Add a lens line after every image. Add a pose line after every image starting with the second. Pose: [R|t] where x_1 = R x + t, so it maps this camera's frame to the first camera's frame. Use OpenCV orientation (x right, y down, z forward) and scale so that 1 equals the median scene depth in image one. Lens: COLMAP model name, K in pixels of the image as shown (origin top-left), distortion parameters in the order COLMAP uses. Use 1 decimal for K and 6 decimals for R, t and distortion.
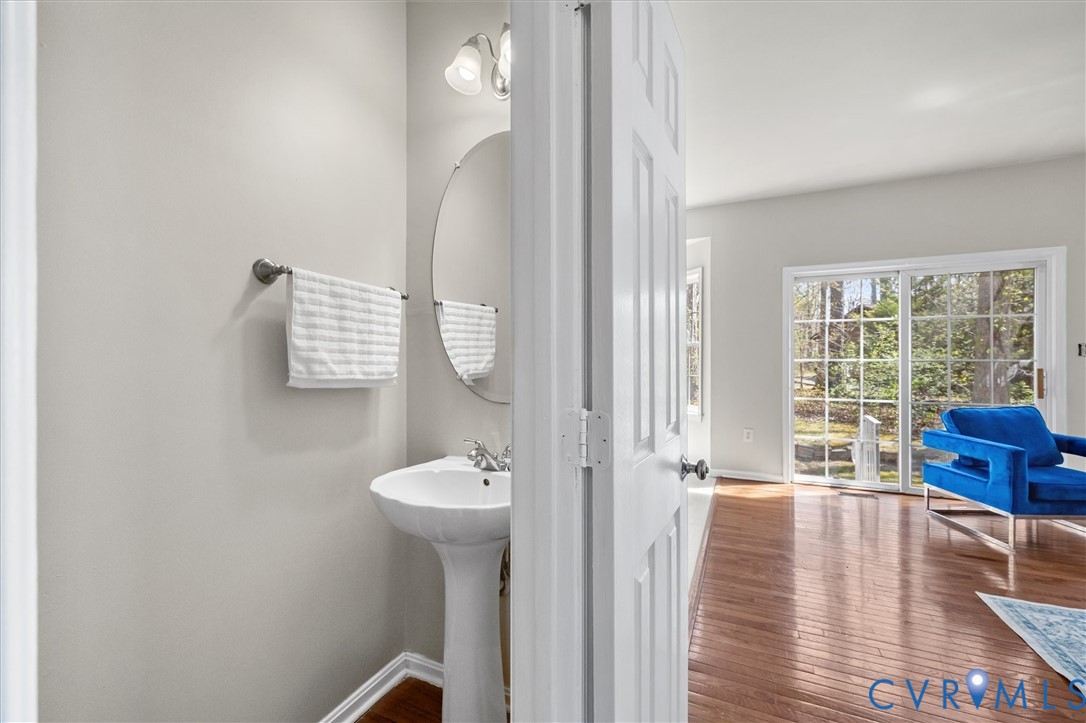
lens RADIAL K [[458.0, 0, 534.2], [0, 458.0, 351.6], [0, 0, 1]] dist [-0.003807, 0.001922]
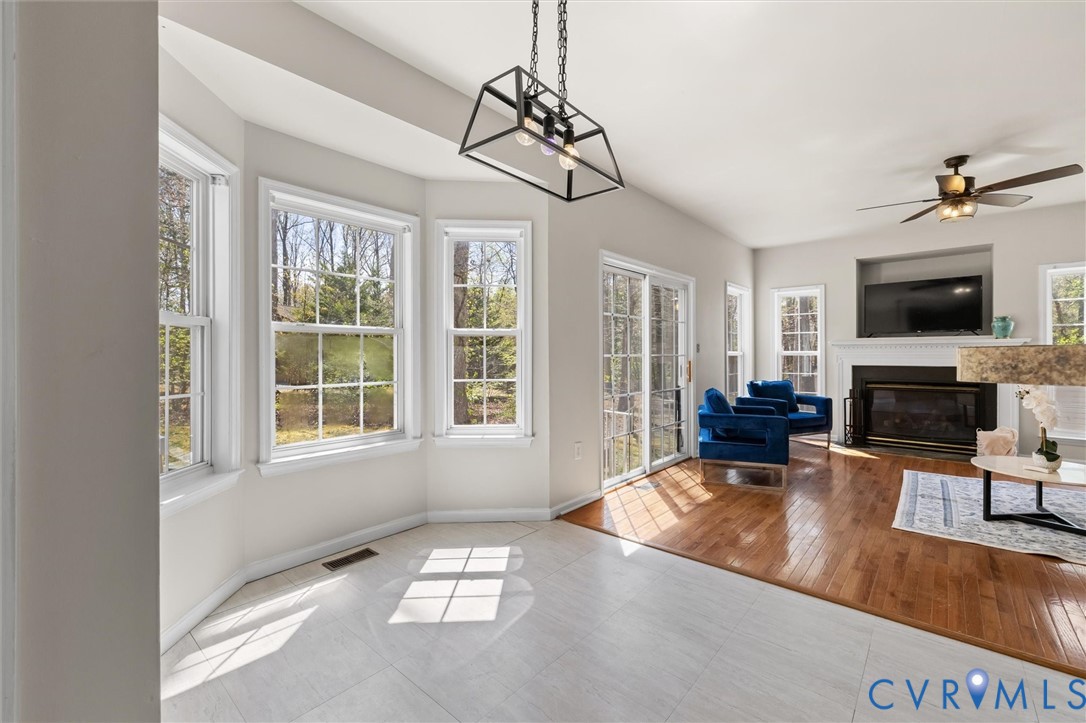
lens RADIAL K [[458.0, 0, 538.9], [0, 458.0, 356.0], [0, 0, 1]] dist [-0.003807, 0.001922]
pose [[0.275025, -0.004390, 0.961427, -0.409968], [-0.011399, 0.999904, 0.007827, 0.016529], [-0.961369, -0.013111, 0.274949, 1.097887]]
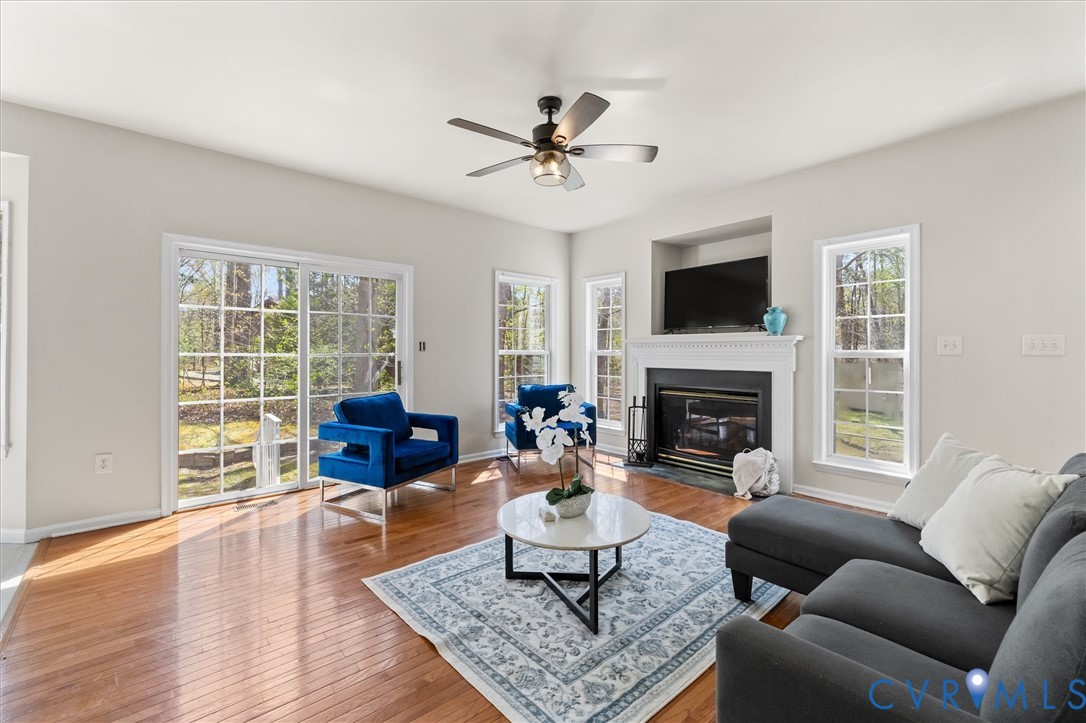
lens RADIAL K [[458.0, 0, 546.9], [0, 458.0, 355.3], [0, 0, 1]] dist [-0.003807, 0.001922]
pose [[0.393519, -0.005031, 0.919303, 0.122393], [-0.015946, 0.999797, 0.012298, -0.000469], [-0.919178, -0.019498, 0.393359, 0.146046]]
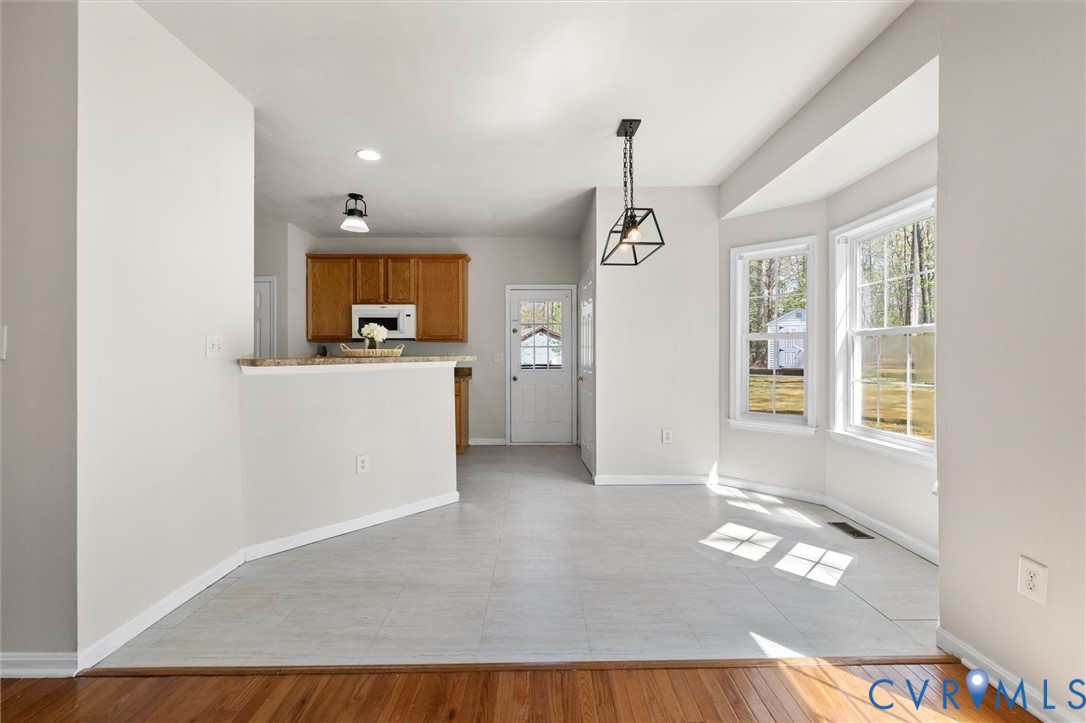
lens RADIAL K [[458.0, 0, 542.5], [0, 458.0, 356.6], [0, 0, 1]] dist [-0.003807, 0.001922]
pose [[0.432529, -0.000503, -0.901620, 0.849040], [0.020786, 0.999740, 0.009413, 0.006299], [0.901381, -0.022813, 0.432426, 0.668624]]
